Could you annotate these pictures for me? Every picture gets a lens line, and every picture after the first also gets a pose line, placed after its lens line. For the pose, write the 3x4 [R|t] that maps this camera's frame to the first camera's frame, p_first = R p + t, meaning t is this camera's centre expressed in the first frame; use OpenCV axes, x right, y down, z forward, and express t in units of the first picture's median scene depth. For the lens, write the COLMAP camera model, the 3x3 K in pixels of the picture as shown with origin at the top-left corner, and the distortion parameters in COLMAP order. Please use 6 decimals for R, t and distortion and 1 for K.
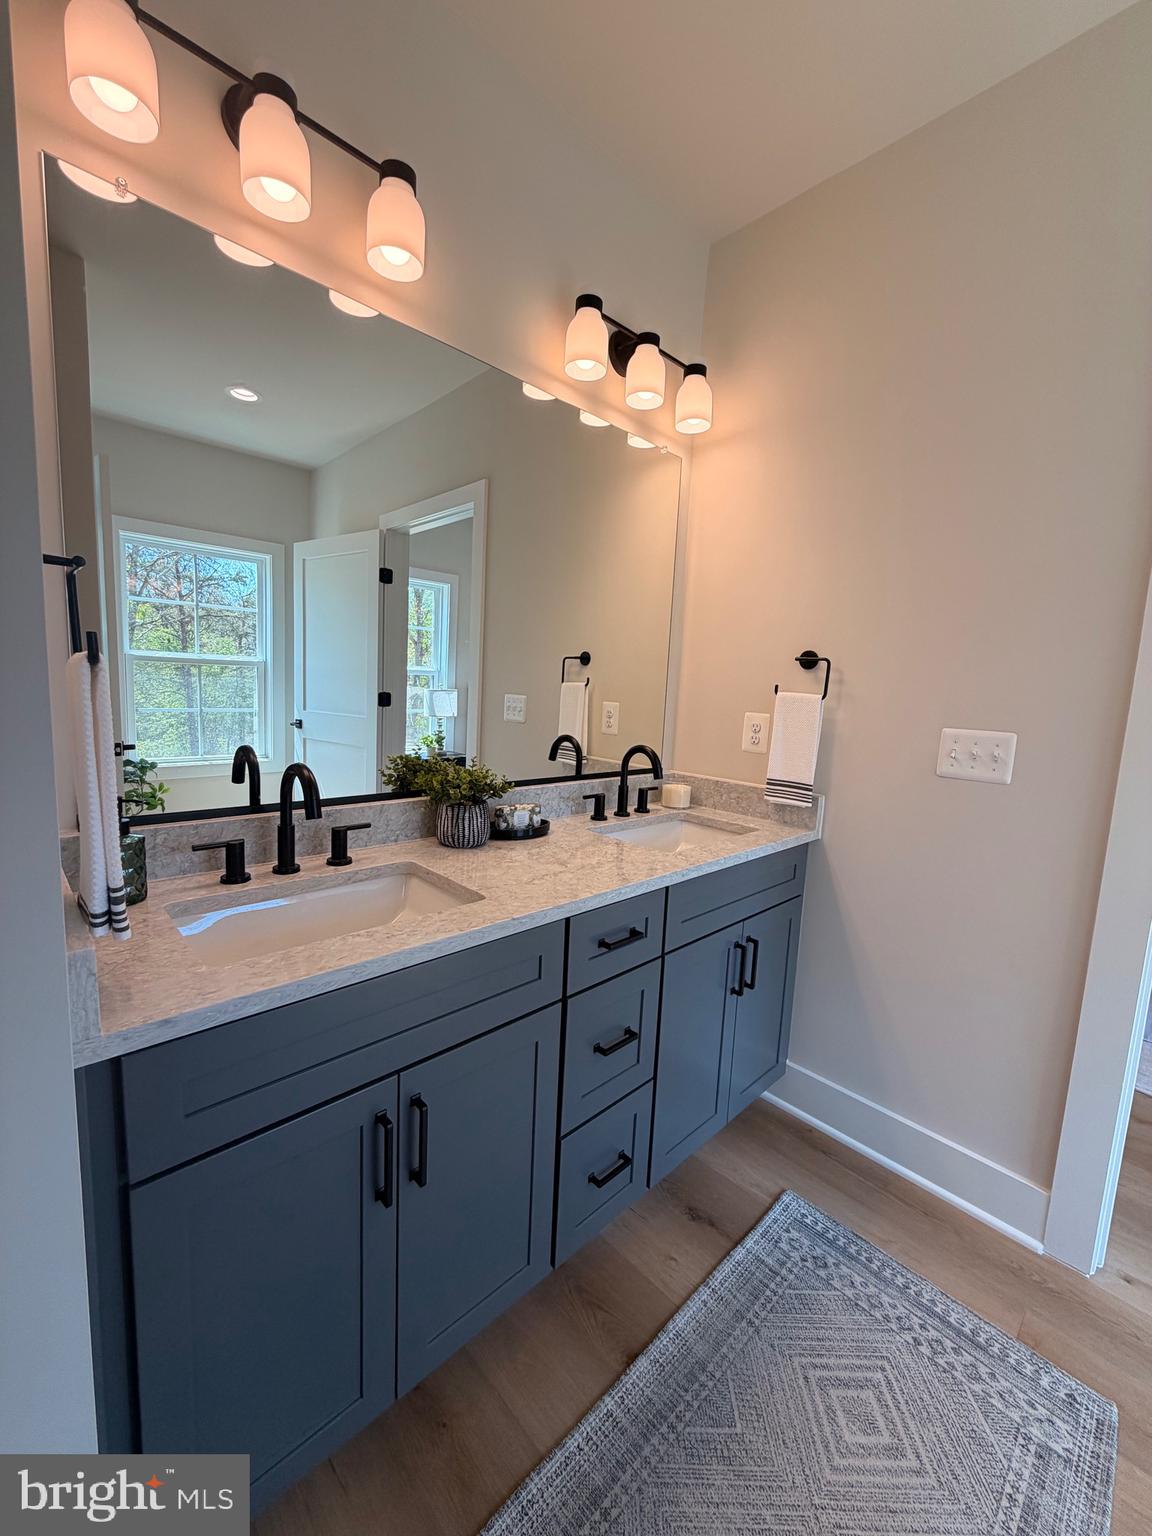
lens RADIAL K [[610.7, 0, 572.5], [0, 610.7, 760.7], [0, 0, 1]] dist [-0.000034, 0.000234]
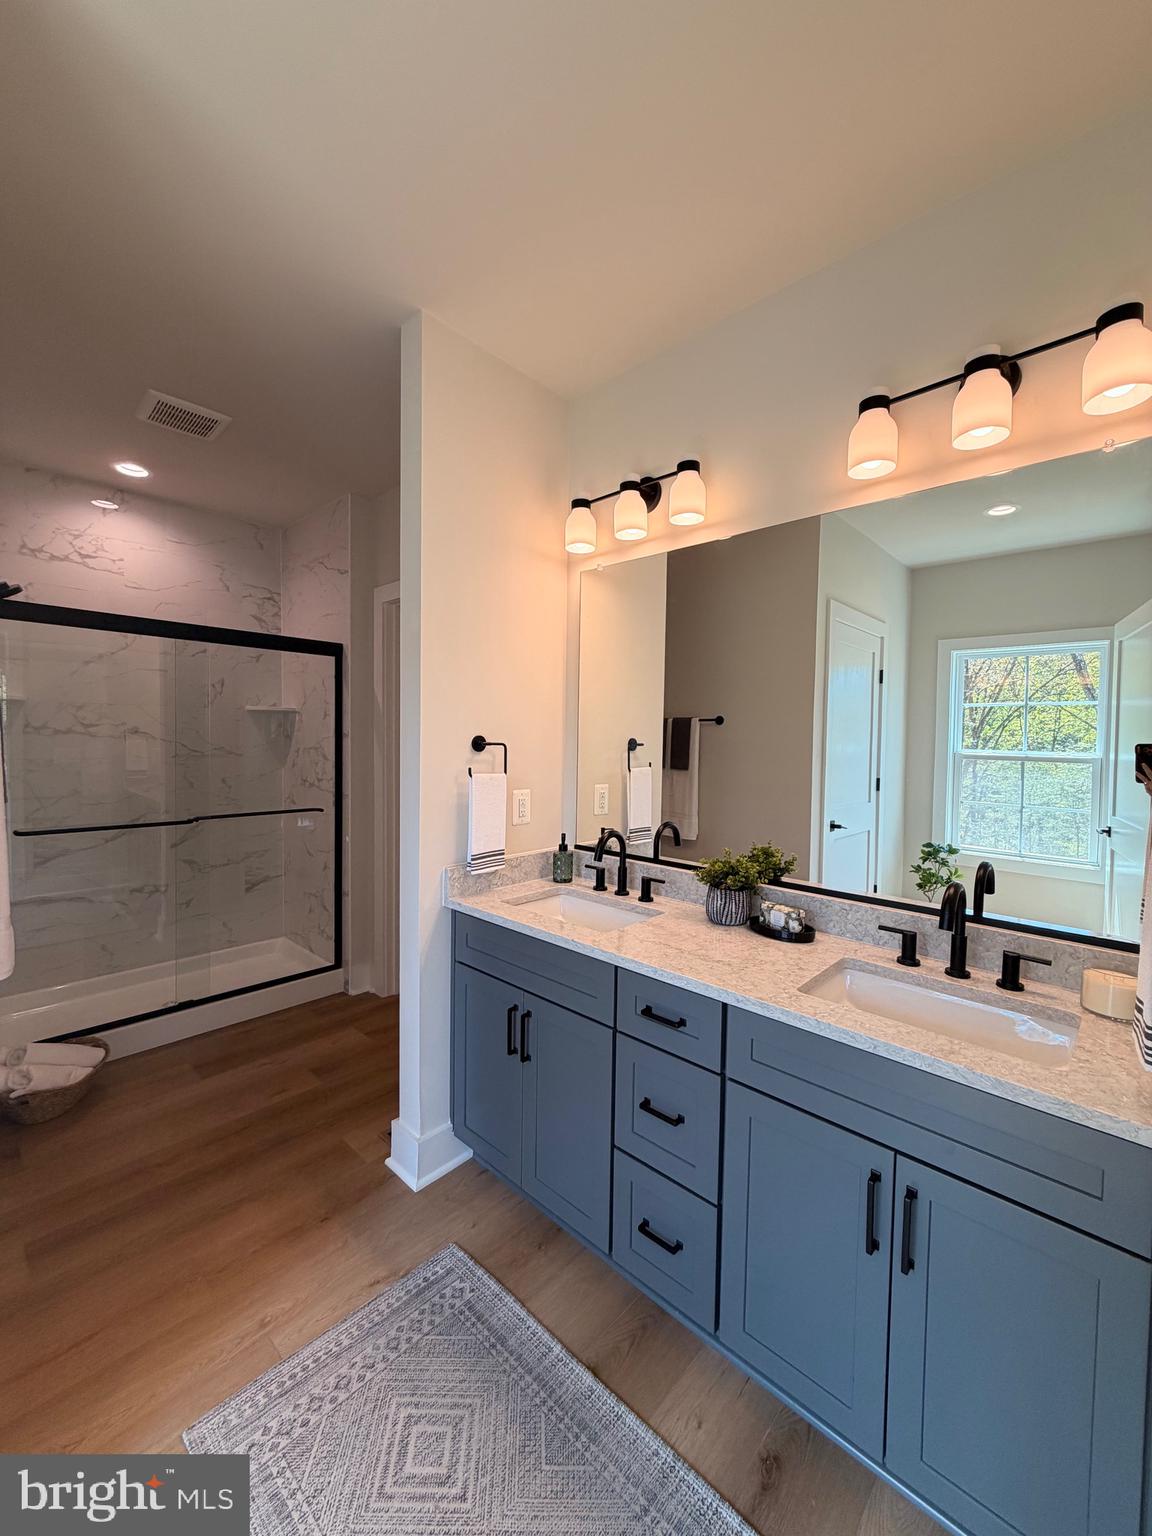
lens RADIAL K [[610.7, 0, 572.7], [0, 610.7, 764.6], [0, 0, 1]] dist [-0.000034, 0.000234]
pose [[0.055483, -0.005449, -0.998445, 1.167983], [-0.138428, 0.990286, -0.013097, -0.129433], [0.988817, 0.138940, 0.054190, 0.687475]]
